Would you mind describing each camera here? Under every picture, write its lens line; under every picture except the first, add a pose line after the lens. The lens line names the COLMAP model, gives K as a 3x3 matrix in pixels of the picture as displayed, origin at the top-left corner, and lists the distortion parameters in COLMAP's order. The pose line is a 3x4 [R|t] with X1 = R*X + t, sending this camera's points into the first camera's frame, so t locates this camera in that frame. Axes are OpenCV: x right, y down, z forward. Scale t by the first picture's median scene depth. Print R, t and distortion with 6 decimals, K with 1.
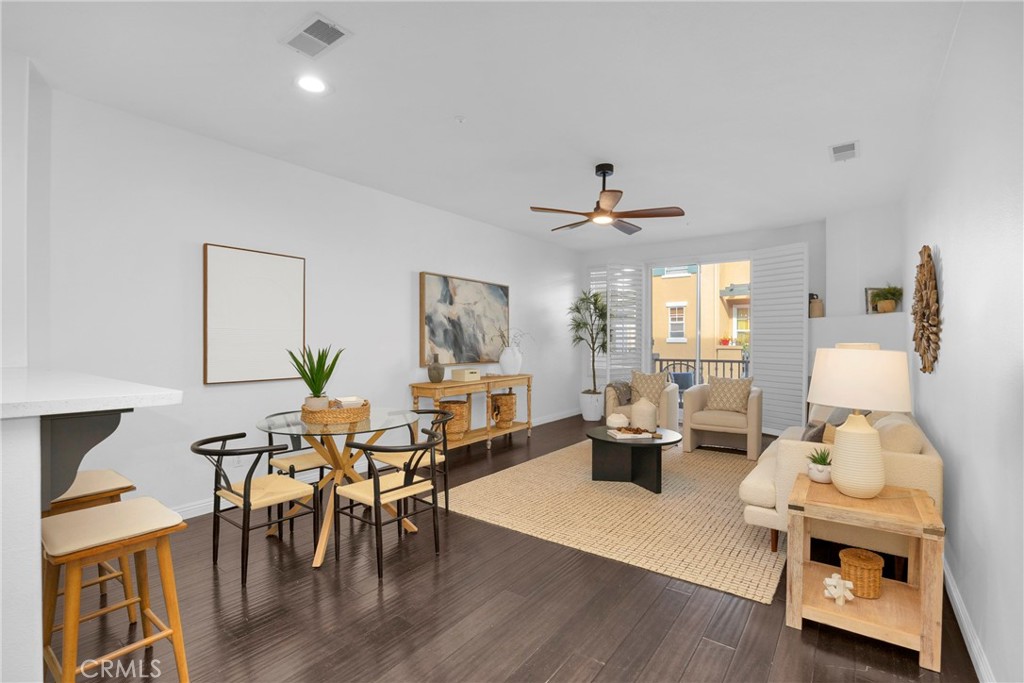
lens RADIAL K [[464.8, 0, 512.0], [0, 464.8, 341.5], [0, 0, 1]] dist [-0.013117, -0.000059]
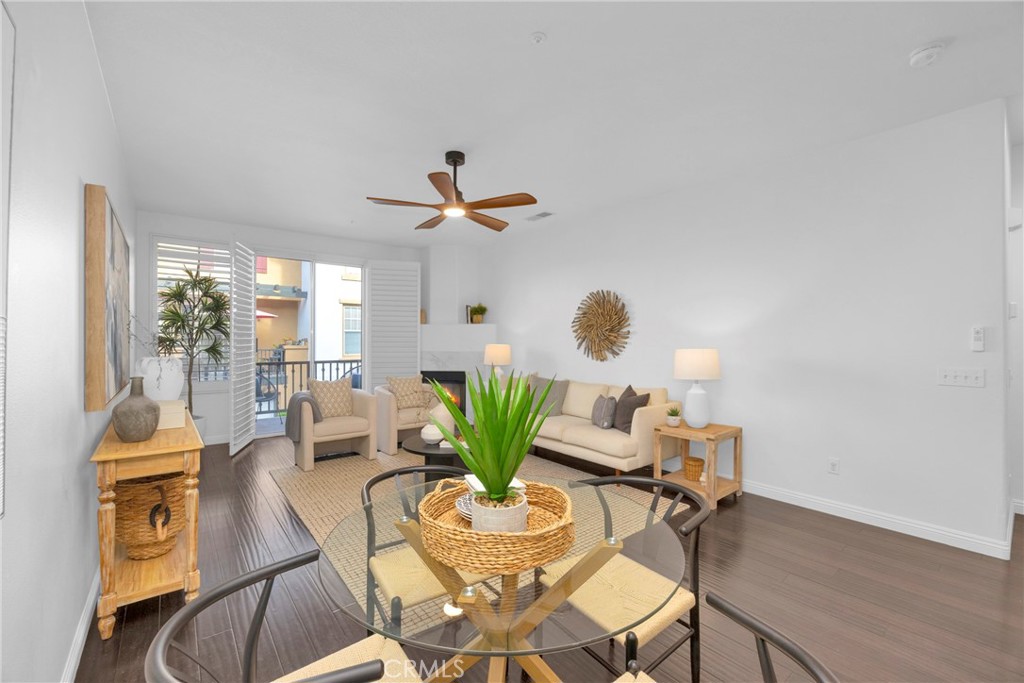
lens RADIAL K [[420.8, 0, 499.7], [0, 420.8, 336.6], [0, 0, 1]] dist [0.000699, 0.000048]
pose [[0.263267, 0.008444, 0.964686, -0.435353], [-0.000744, 0.999963, -0.008550, -0.006853], [-0.964723, 0.001533, 0.263263, 0.518768]]
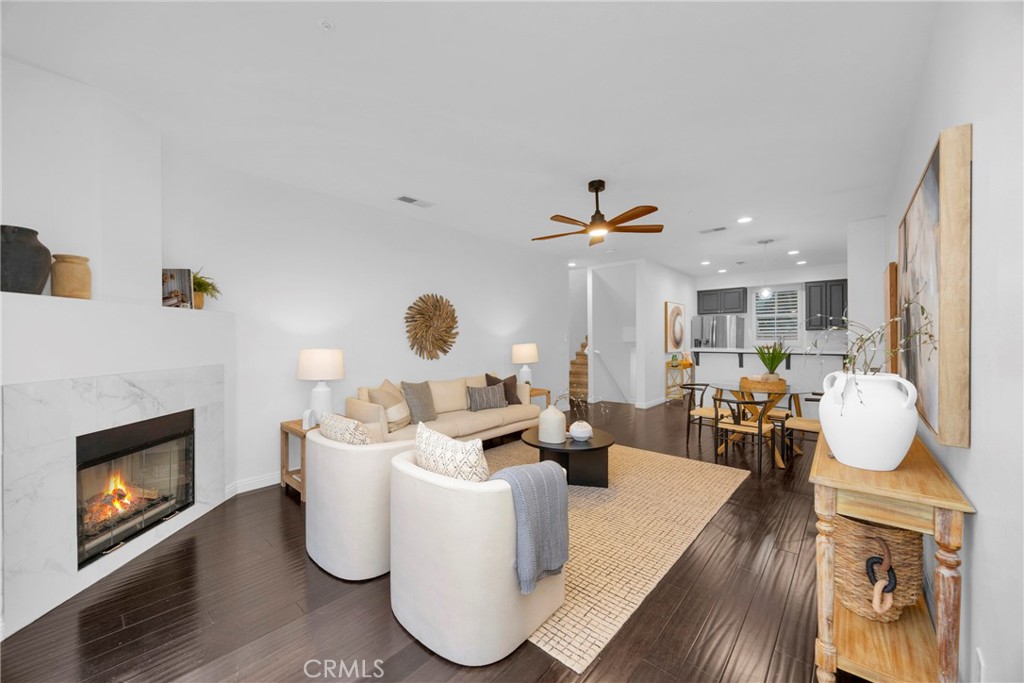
lens RADIAL K [[385.8, 0, 512.0], [0, 385.8, 341.5], [0, 0, 1]] dist [-0.001342, -0.000097]
pose [[-0.996011, 0.004940, 0.089092, 0.231330], [0.006115, 0.999898, 0.012915, -0.014329], [-0.089019, 0.013408, -0.995940, 1.424352]]
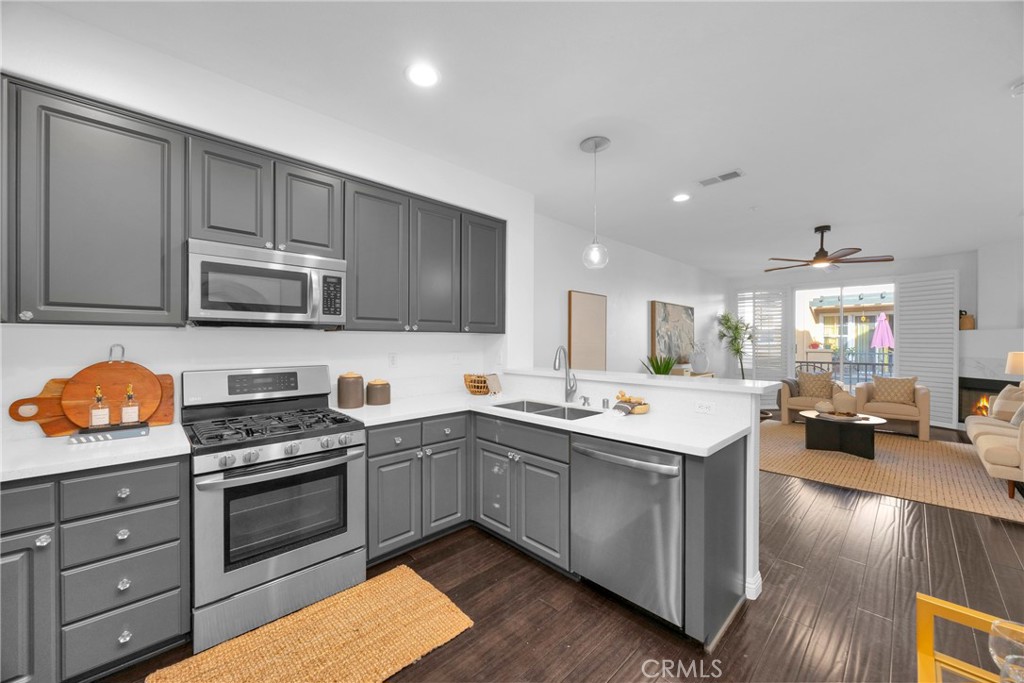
lens RADIAL K [[385.8, 0, 512.0], [0, 385.8, 341.5], [0, 0, 1]] dist [-0.001342, -0.000097]
pose [[0.987021, -0.001248, -0.160588, -0.409525], [0.000491, 0.999989, -0.004750, -0.017466], [0.160592, 0.004609, 0.987010, -0.233062]]
